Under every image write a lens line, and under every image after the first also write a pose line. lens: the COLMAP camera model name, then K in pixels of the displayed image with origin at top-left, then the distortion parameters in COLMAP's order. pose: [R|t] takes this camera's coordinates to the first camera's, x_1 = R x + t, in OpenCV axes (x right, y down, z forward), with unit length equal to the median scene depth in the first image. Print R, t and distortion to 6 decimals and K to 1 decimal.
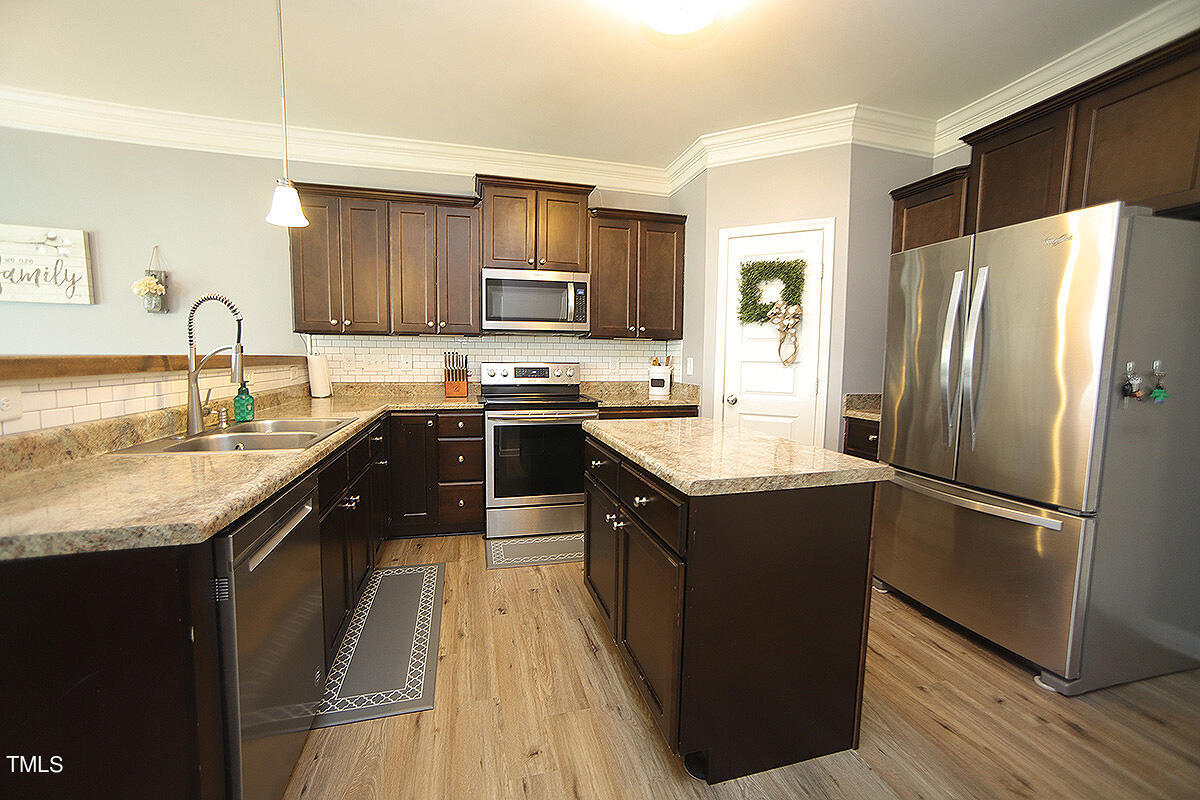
lens RADIAL K [[491.2, 0, 607.2], [0, 491.2, 393.6], [0, 0, 1]] dist [-0.013731, 0.009523]
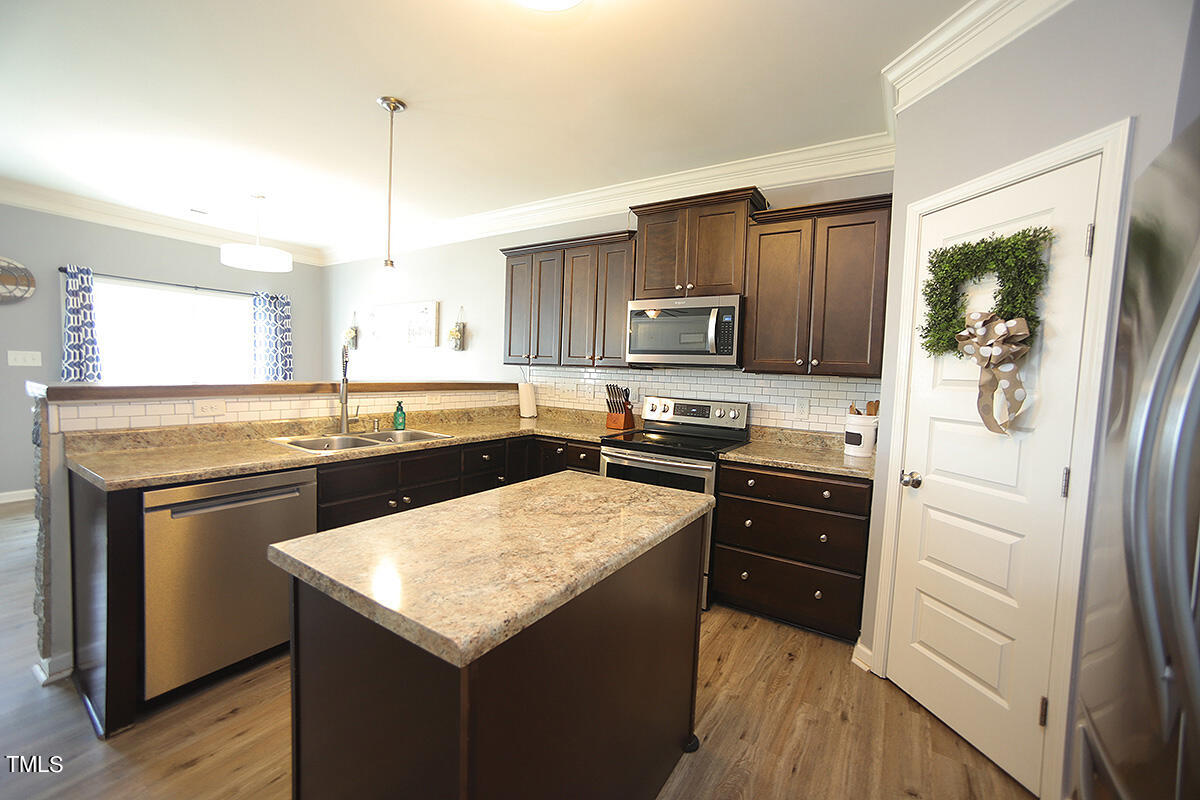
lens RADIAL K [[491.2, 0, 605.4], [0, 491.2, 399.2], [0, 0, 1]] dist [-0.013731, 0.009523]
pose [[0.652100, 0.057975, -0.755913, 0.467105], [-0.088571, 0.996070, -0.000013, -0.054522], [0.752941, 0.066960, 0.654672, 0.324592]]
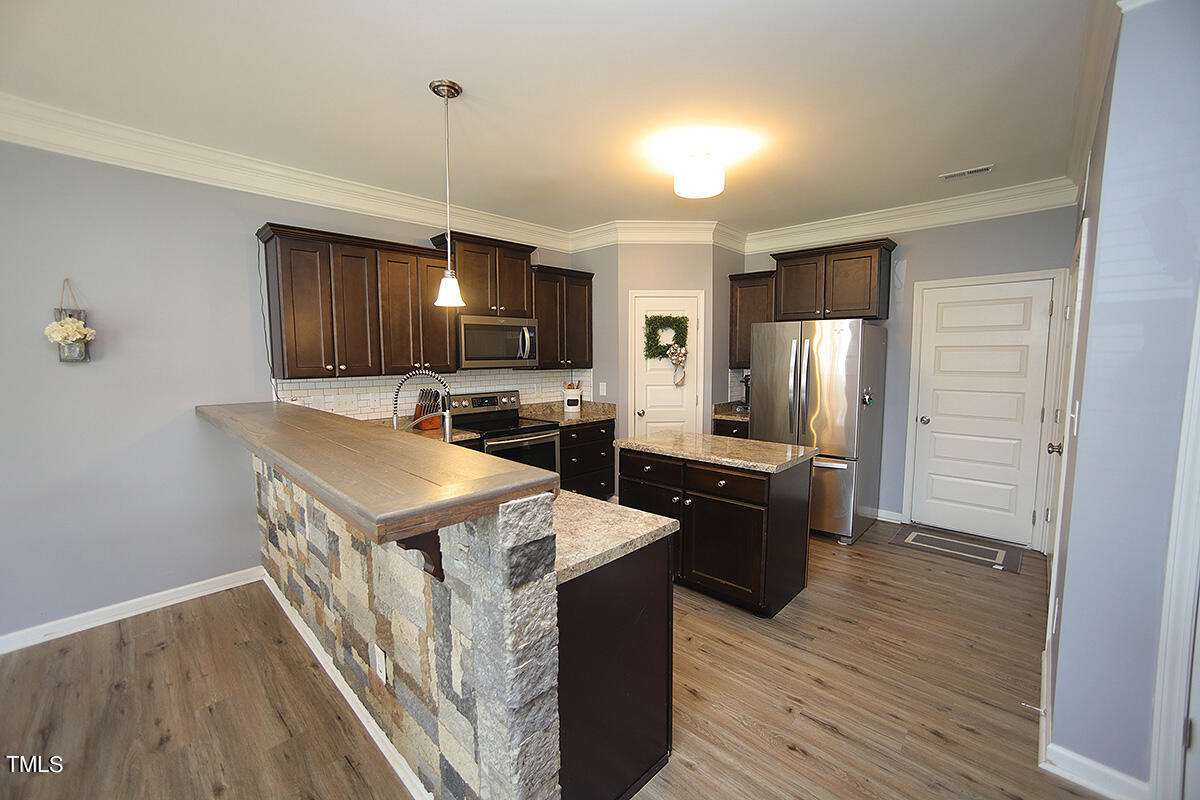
lens RADIAL K [[491.2, 0, 594.7], [0, 491.2, 395.7], [0, 0, 1]] dist [-0.013731, 0.009523]
pose [[0.861276, -0.058486, 0.504761, -0.570295], [0.053756, 0.998267, 0.023944, -0.078067], [-0.505286, 0.006511, 0.862927, -0.137286]]
